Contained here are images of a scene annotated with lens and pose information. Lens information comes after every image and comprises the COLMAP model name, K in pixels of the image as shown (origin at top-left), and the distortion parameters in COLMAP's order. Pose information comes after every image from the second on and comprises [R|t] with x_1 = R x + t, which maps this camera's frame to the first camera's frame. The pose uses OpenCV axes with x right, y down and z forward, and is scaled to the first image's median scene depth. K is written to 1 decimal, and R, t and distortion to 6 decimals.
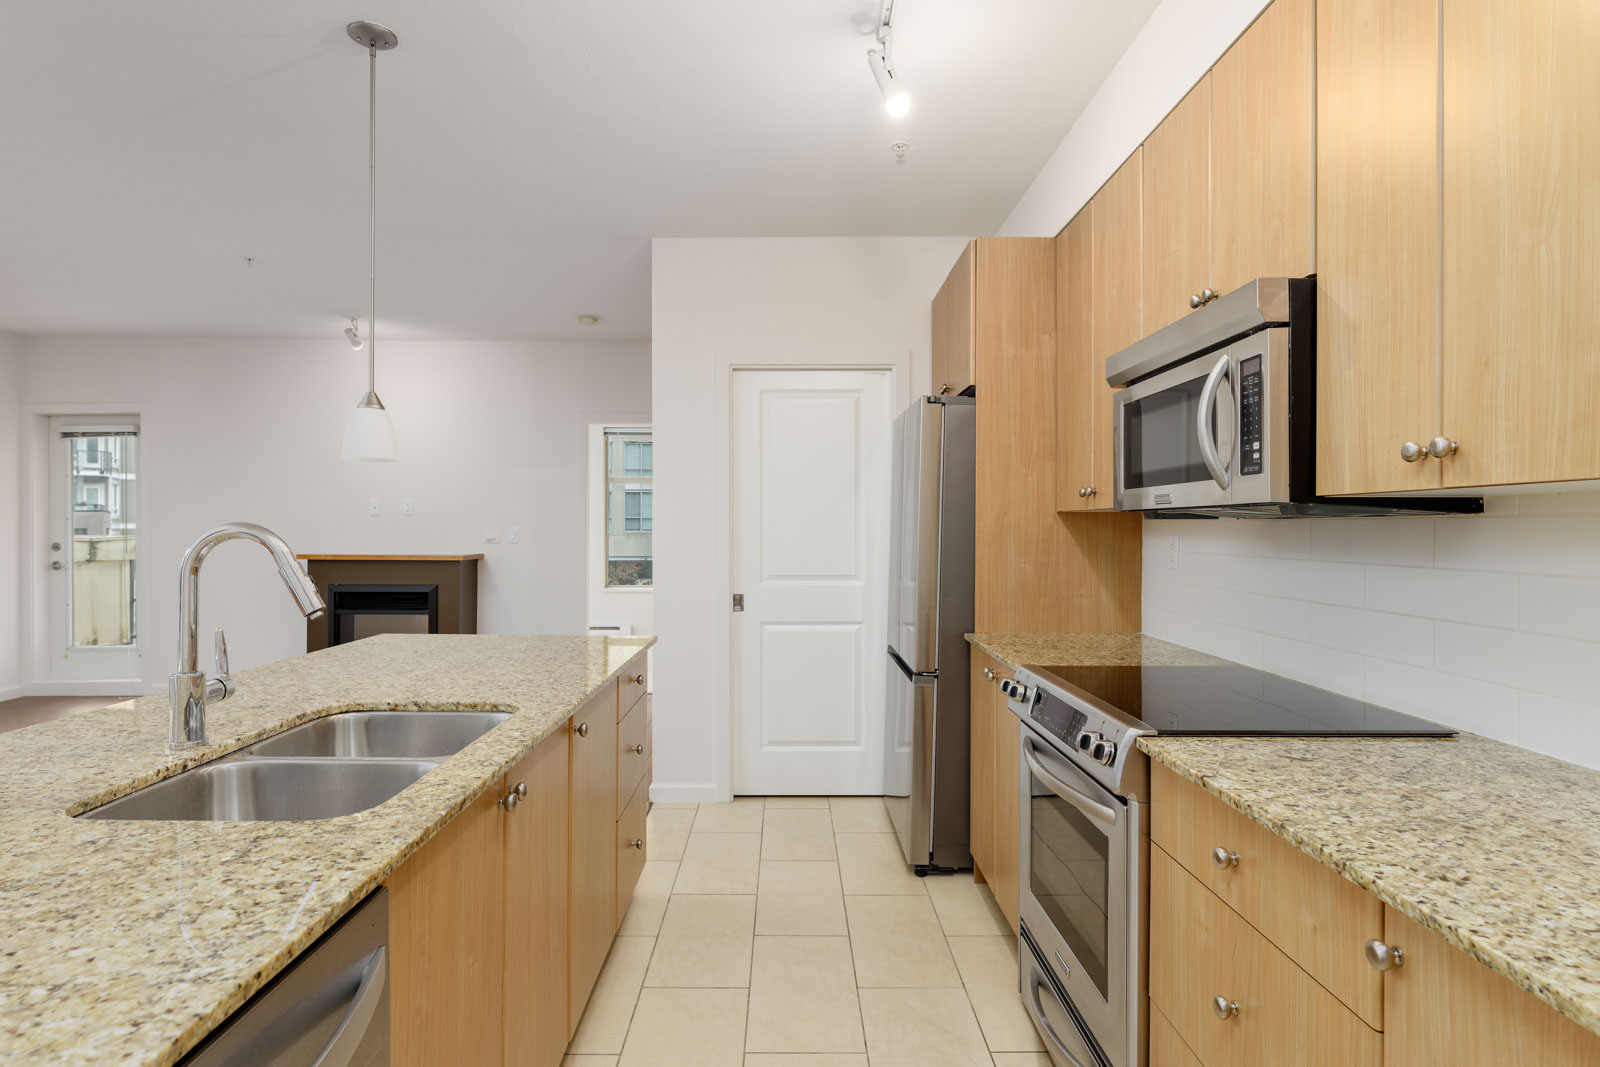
lens RADIAL K [[848.1, 0, 794.3], [0, 848.1, 534.0], [0, 0, 1]] dist [0.001572, -0.002327]
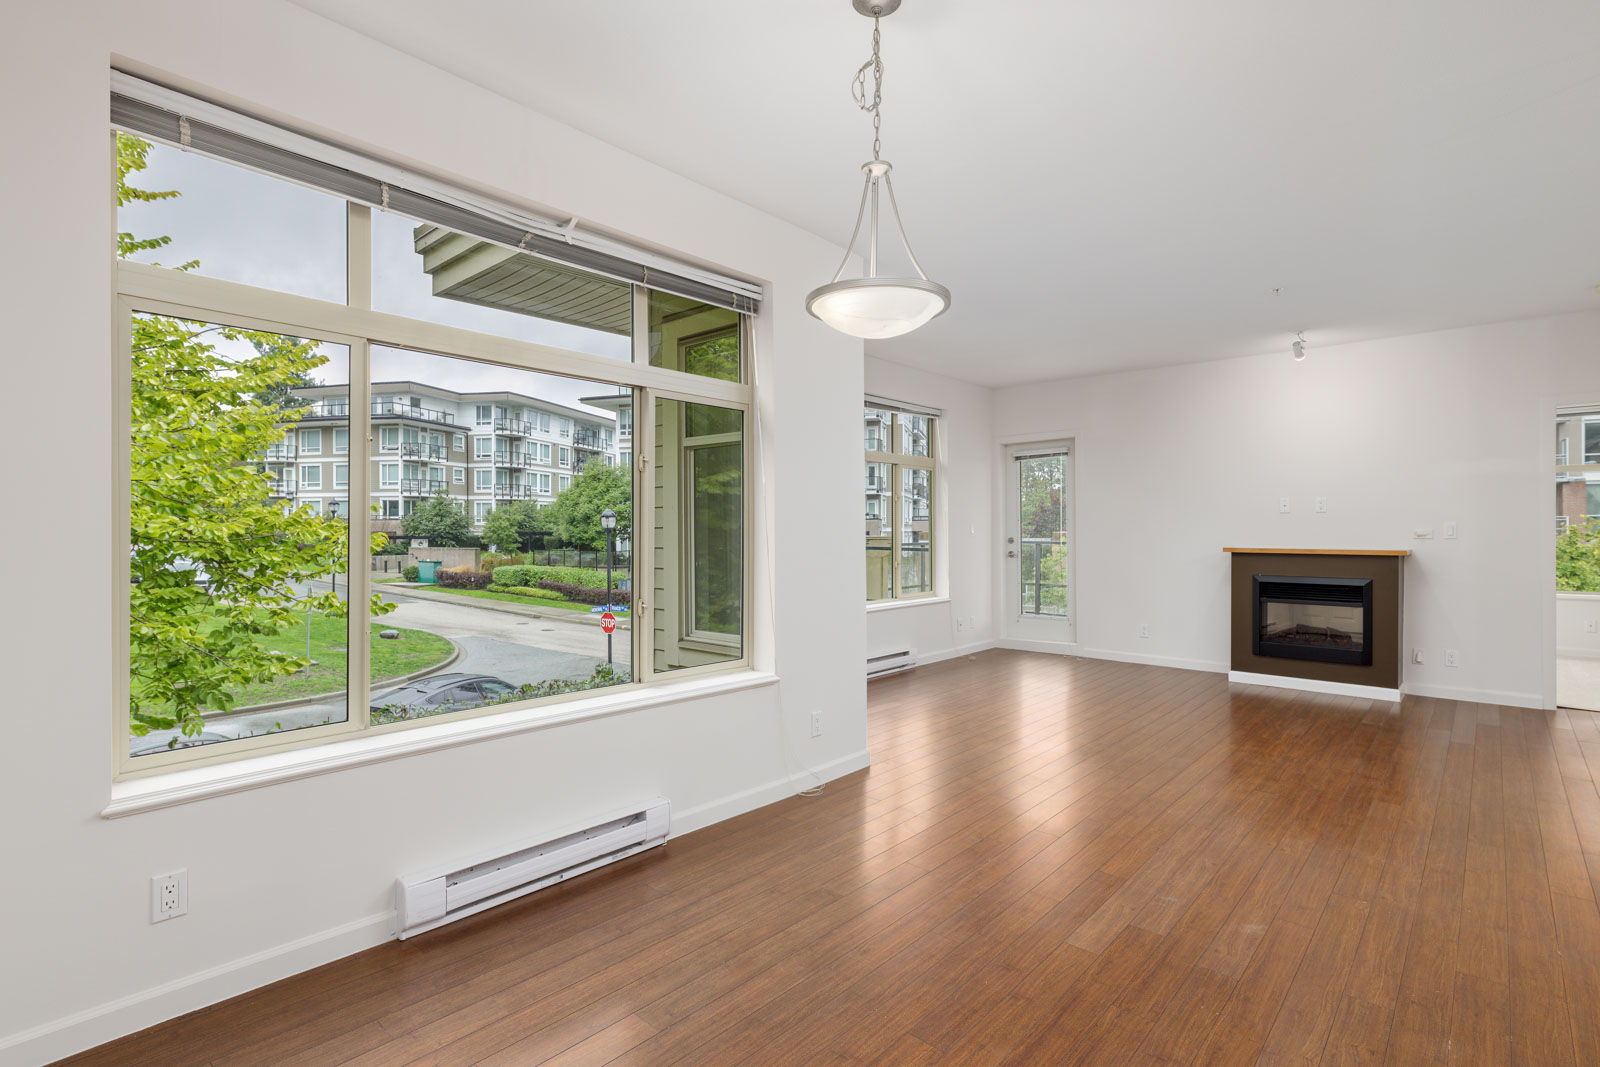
lens RADIAL K [[775.6, 0, 802.3], [0, 775.6, 528.3], [0, 0, 1]] dist [0.001465, 0.000914]
pose [[0.732303, -0.005941, -0.680953, -0.270614], [-0.001160, 0.999950, -0.009972, 0.008168], [0.680978, 0.008093, 0.732259, -0.144360]]
